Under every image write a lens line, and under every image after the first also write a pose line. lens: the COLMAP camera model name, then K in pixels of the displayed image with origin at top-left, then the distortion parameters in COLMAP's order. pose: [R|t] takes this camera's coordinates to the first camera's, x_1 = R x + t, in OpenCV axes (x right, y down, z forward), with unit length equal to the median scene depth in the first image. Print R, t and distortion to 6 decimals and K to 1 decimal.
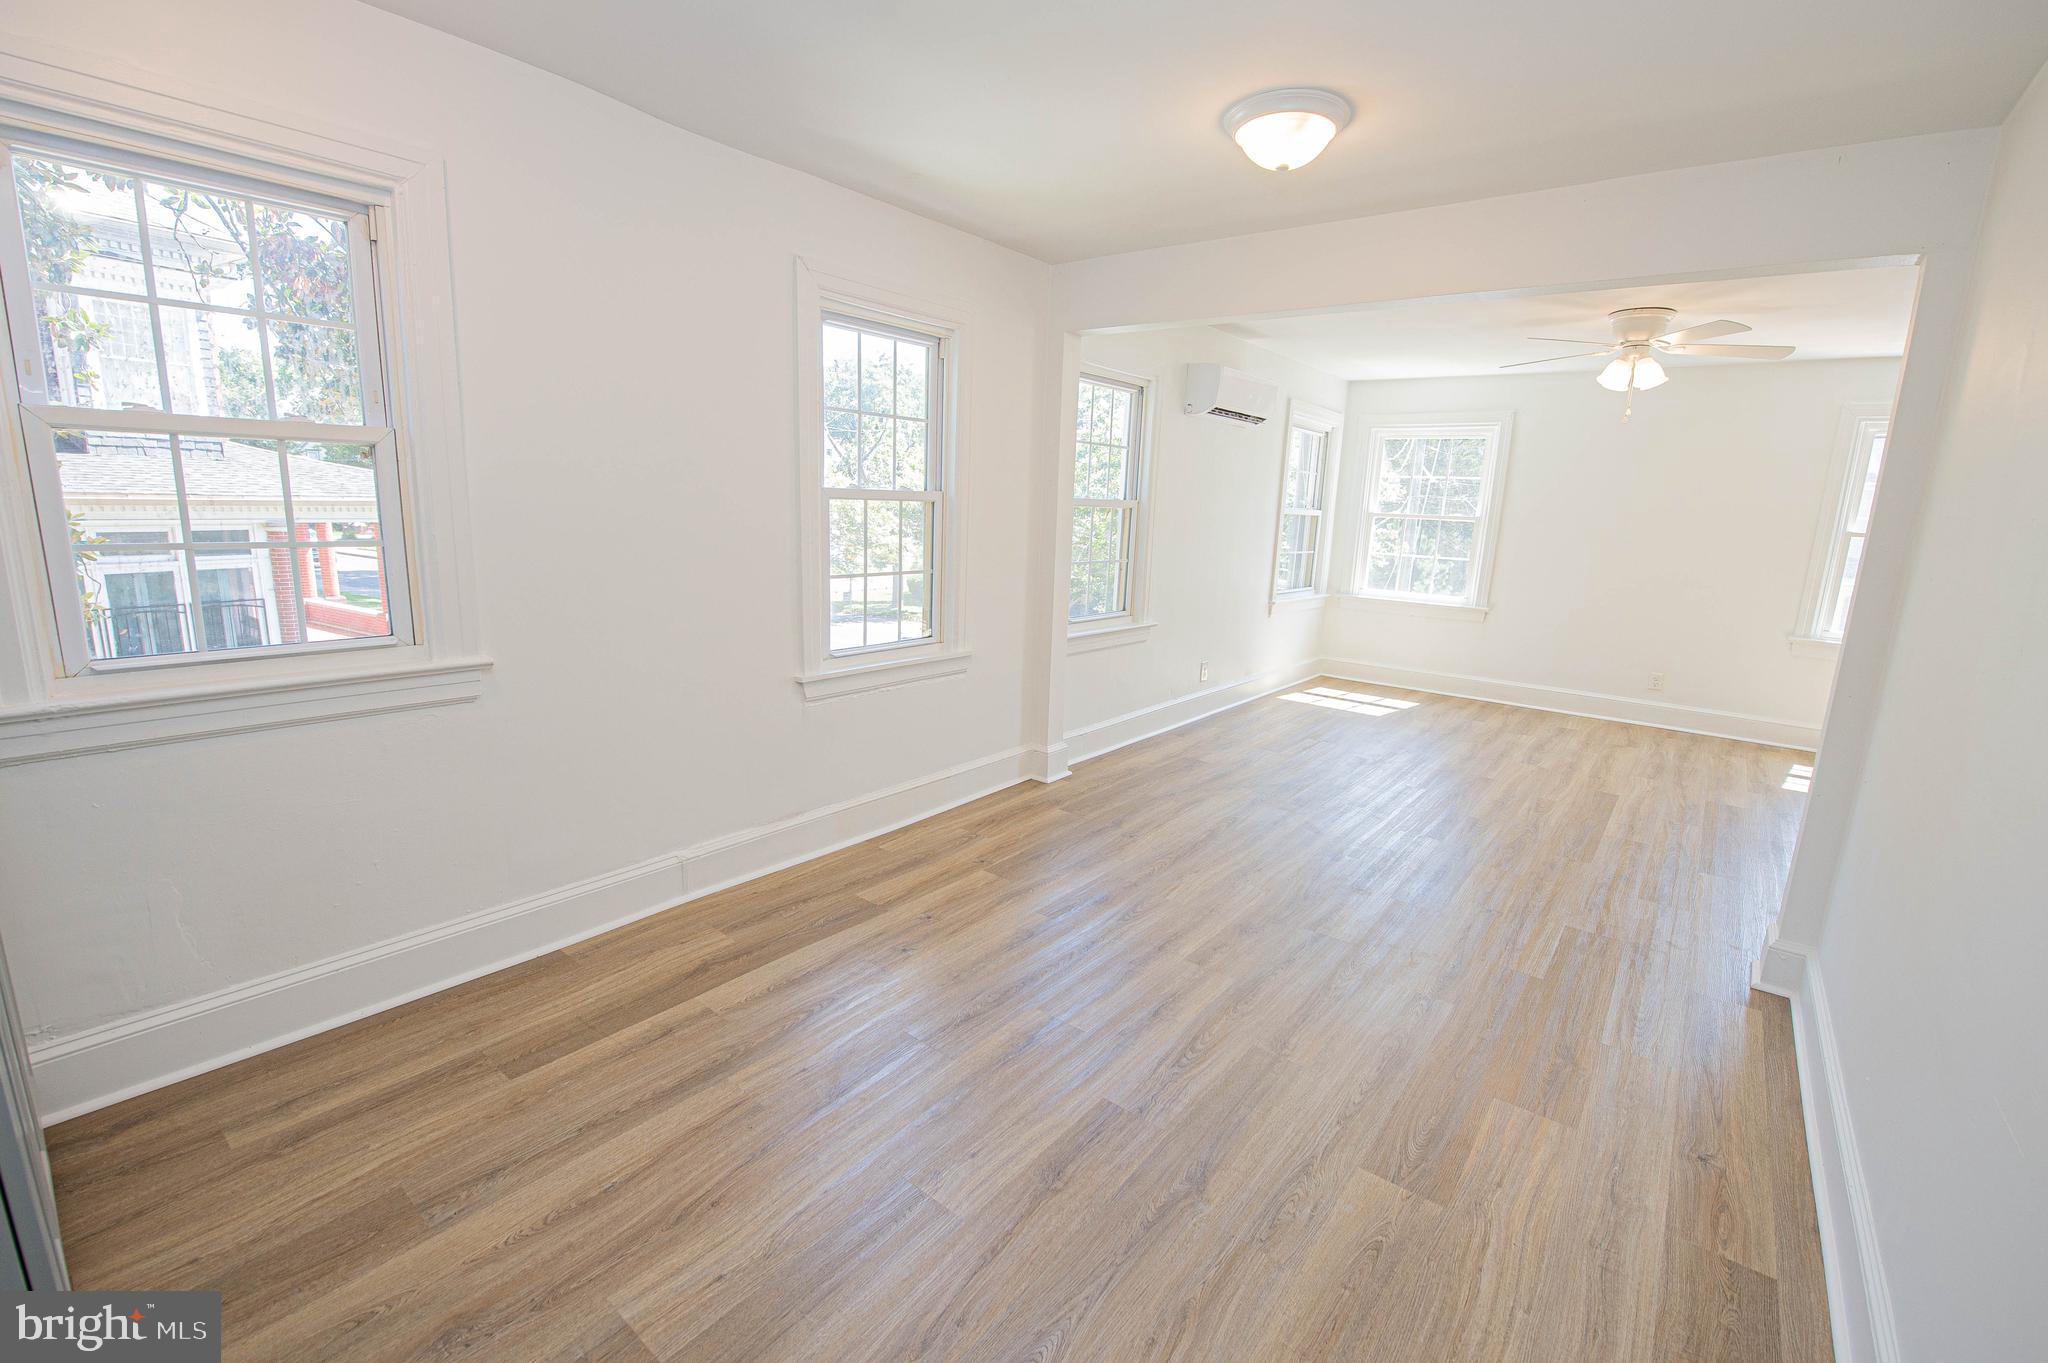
lens RADIAL K [[878.0, 0, 1024.0], [0, 878.0, 681.5], [0, 0, 1]] dist [-0.000459, -0.011121]
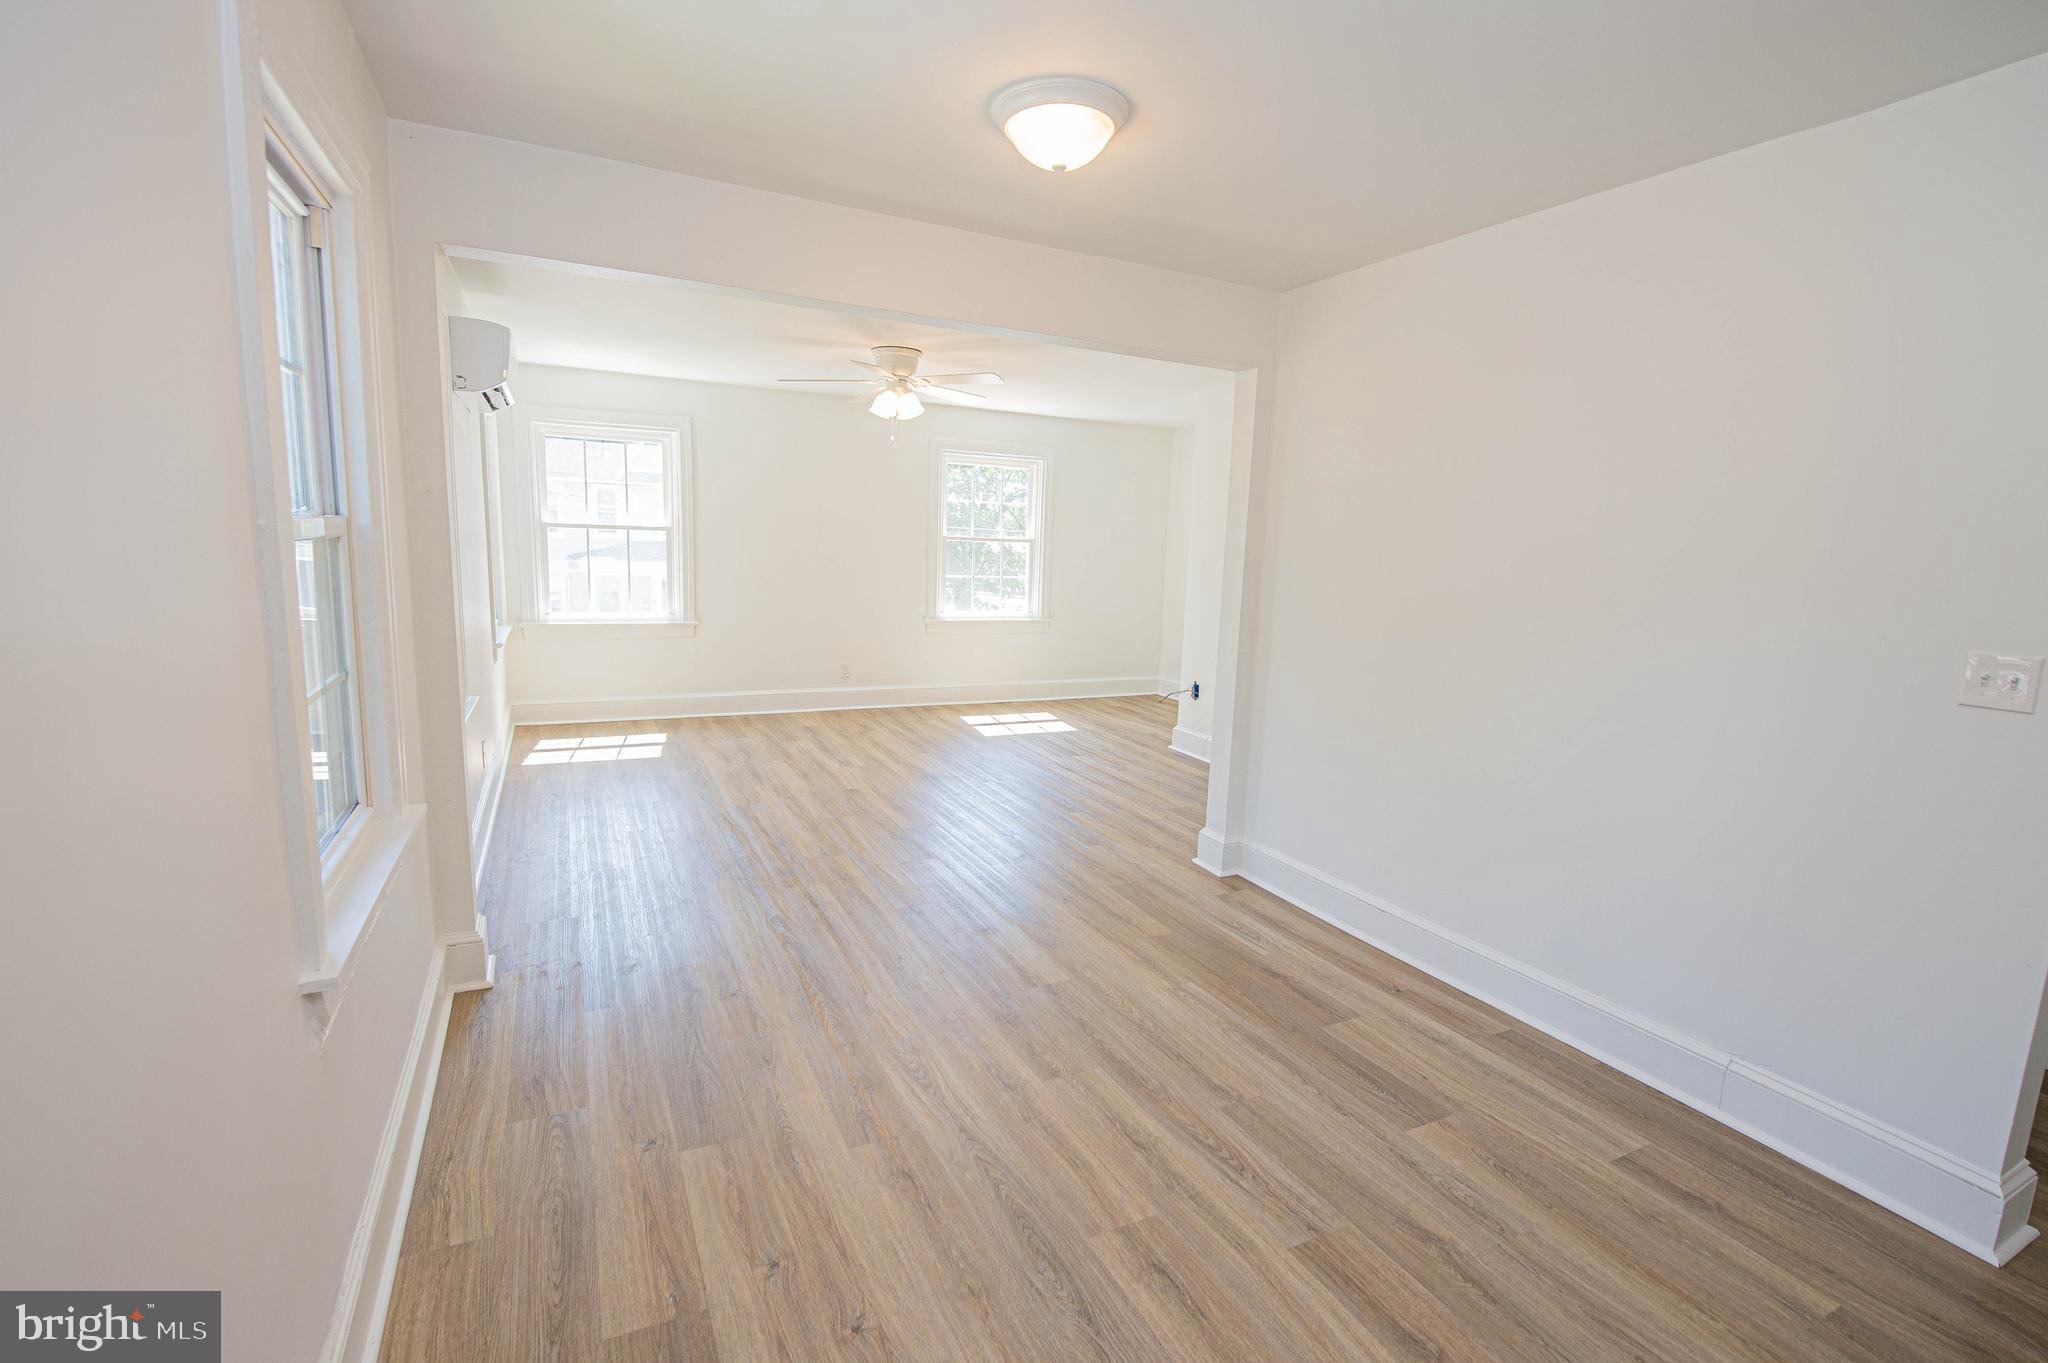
lens RADIAL K [[923.9, 0, 1014.2], [0, 923.9, 683.1], [0, 0, 1]] dist [-0.011814, -0.000686]
pose [[0.432013, -0.162878, 0.887037, -0.399266], [0.163036, 0.981456, 0.100812, -0.110308], [-0.887008, 0.101067, 0.450557, 0.424534]]
